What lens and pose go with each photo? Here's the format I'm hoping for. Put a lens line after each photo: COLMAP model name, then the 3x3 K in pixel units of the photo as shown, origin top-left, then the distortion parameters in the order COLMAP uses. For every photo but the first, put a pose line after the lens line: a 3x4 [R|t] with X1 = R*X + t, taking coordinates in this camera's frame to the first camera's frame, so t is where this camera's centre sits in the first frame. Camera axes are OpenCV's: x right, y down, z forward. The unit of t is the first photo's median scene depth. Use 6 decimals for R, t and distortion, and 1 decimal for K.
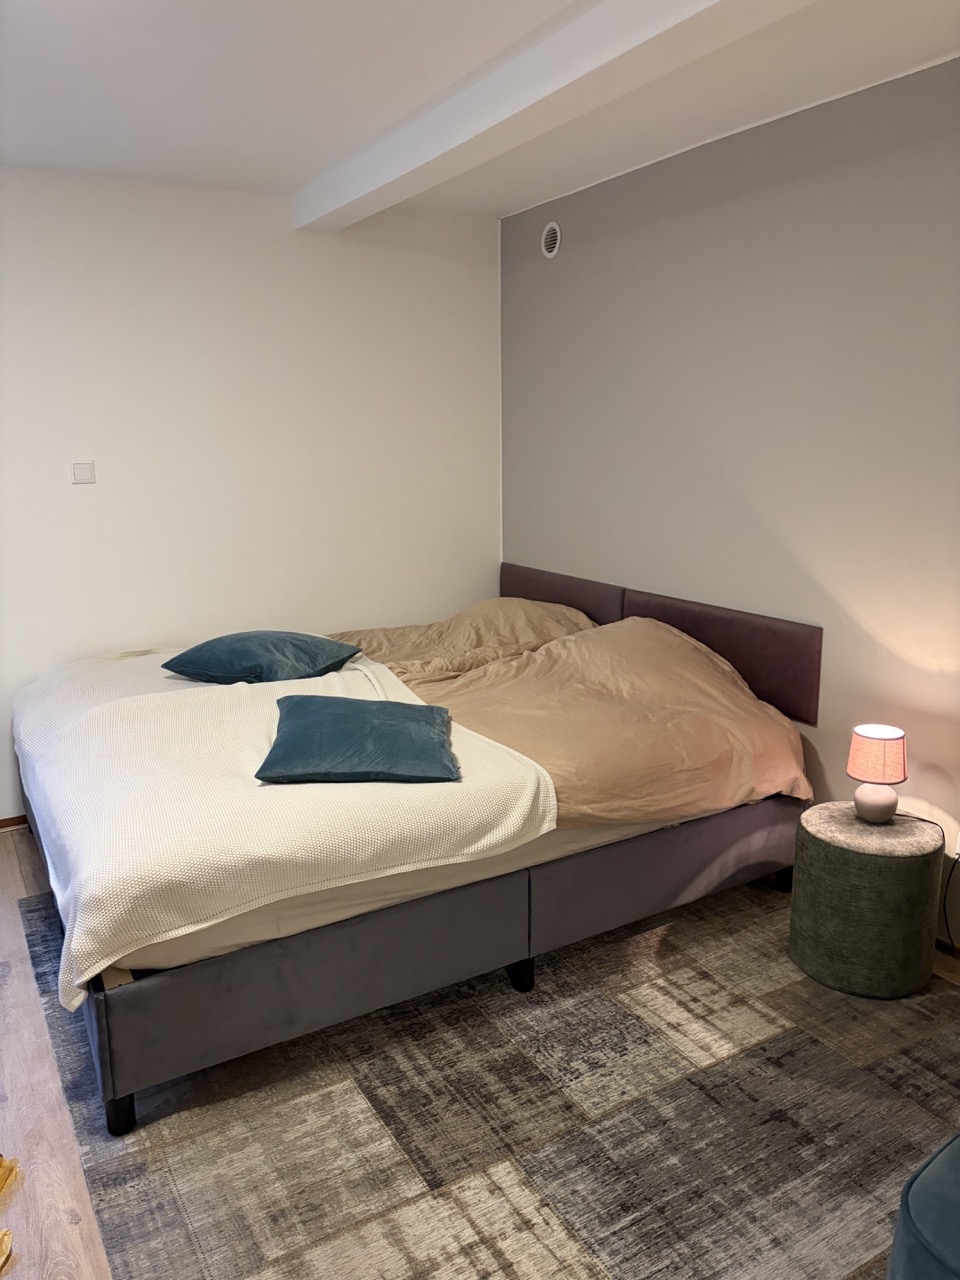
lens RADIAL K [[973.1, 0, 480.0], [0, 973.1, 640.0], [0, 0, 1]] dist [0.095648, -0.104153]
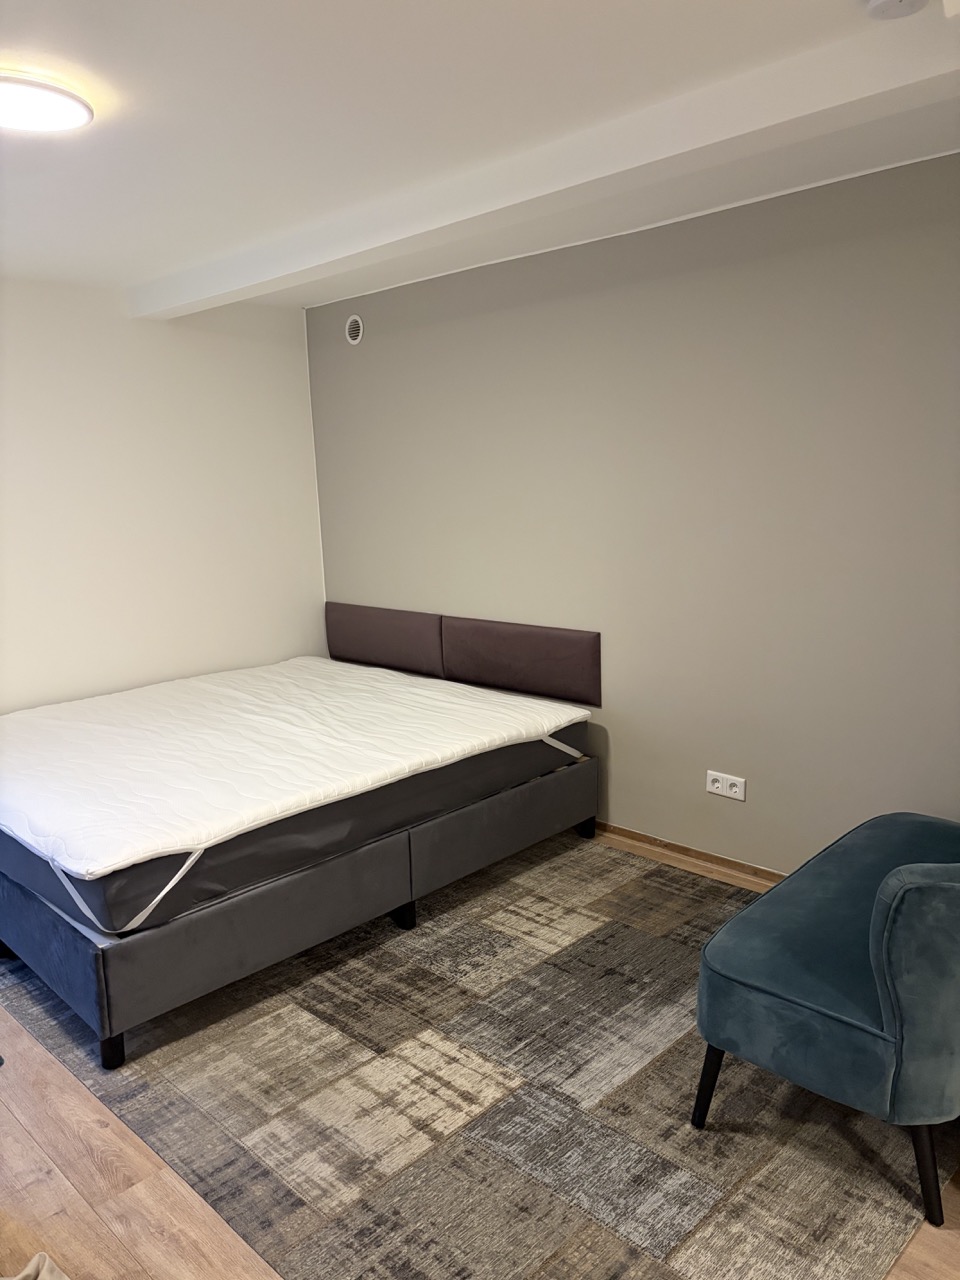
lens RADIAL K [[969.4, 0, 478.5], [0, 969.4, 650.6], [0, 0, 1]] dist [0.026830, -0.004928]
pose [[0.967884, -0.073021, 0.240559, -0.179383], [0.081053, 0.996429, -0.023654, 0.043394], [-0.237972, 0.042392, 0.970346, -0.314282]]
